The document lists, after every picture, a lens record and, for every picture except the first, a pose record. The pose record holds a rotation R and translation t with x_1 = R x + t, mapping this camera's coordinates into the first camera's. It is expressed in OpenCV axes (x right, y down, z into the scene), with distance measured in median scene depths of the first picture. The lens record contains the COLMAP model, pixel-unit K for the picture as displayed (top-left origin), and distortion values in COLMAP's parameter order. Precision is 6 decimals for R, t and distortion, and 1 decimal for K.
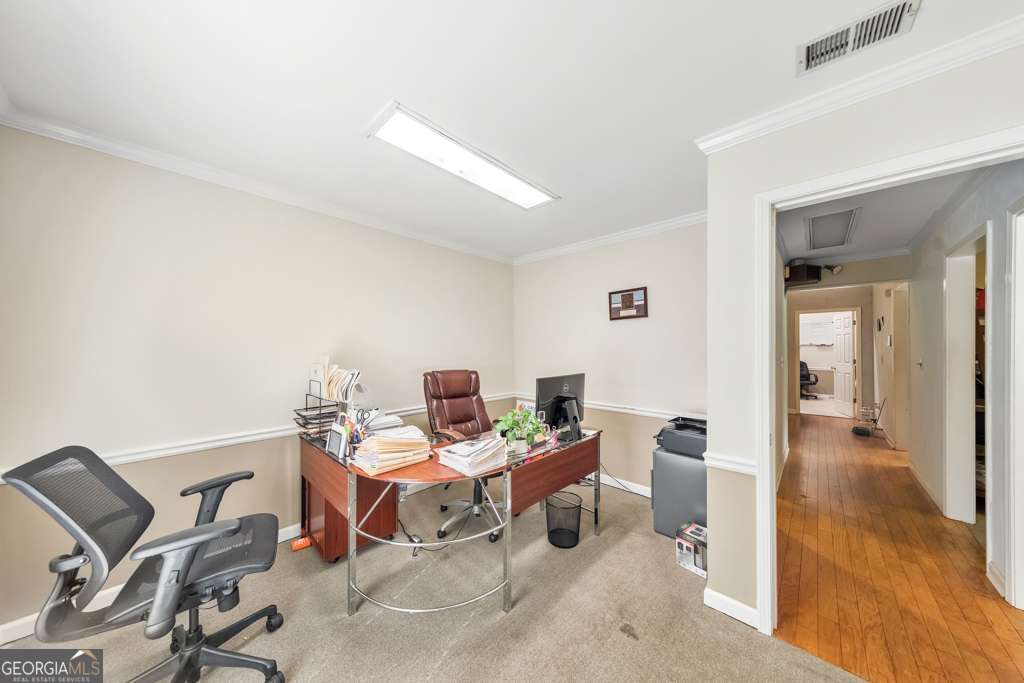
lens RADIAL K [[324.7, 0, 512.4], [0, 324.7, 347.8], [0, 0, 1]] dist [0.004292, -0.000321]
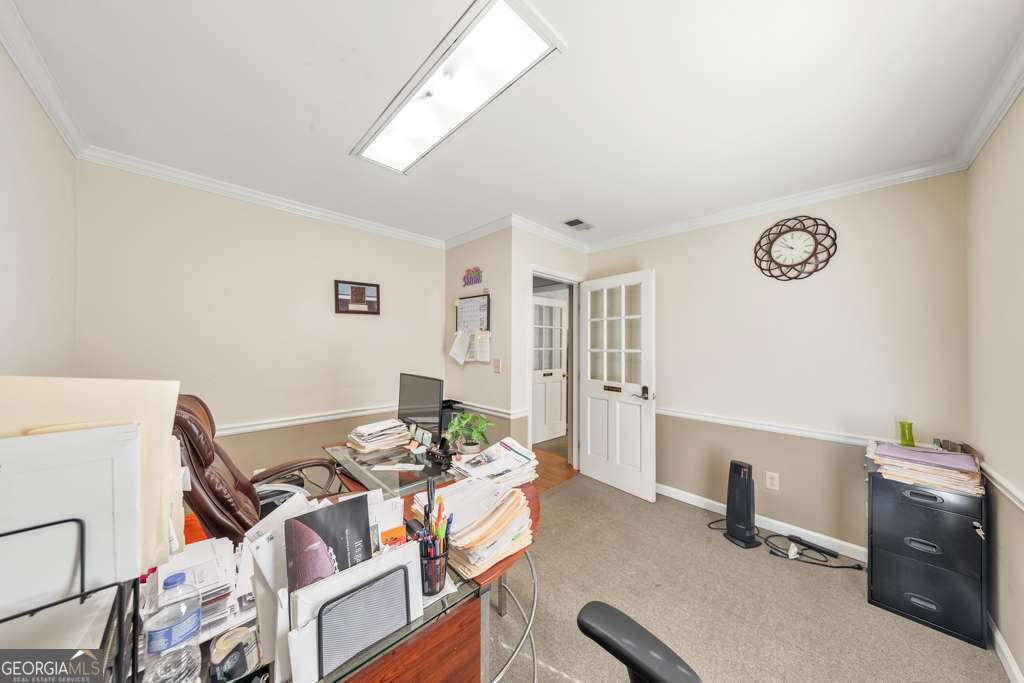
lens RADIAL K [[324.7, 0, 512.7], [0, 324.7, 344.8], [0, 0, 1]] dist [0.004292, -0.000321]
pose [[0.038484, 0.001452, 0.999258, -0.557915], [-0.004417, 0.999989, -0.001283, -0.001209], [-0.999249, -0.004364, 0.038490, 0.522046]]
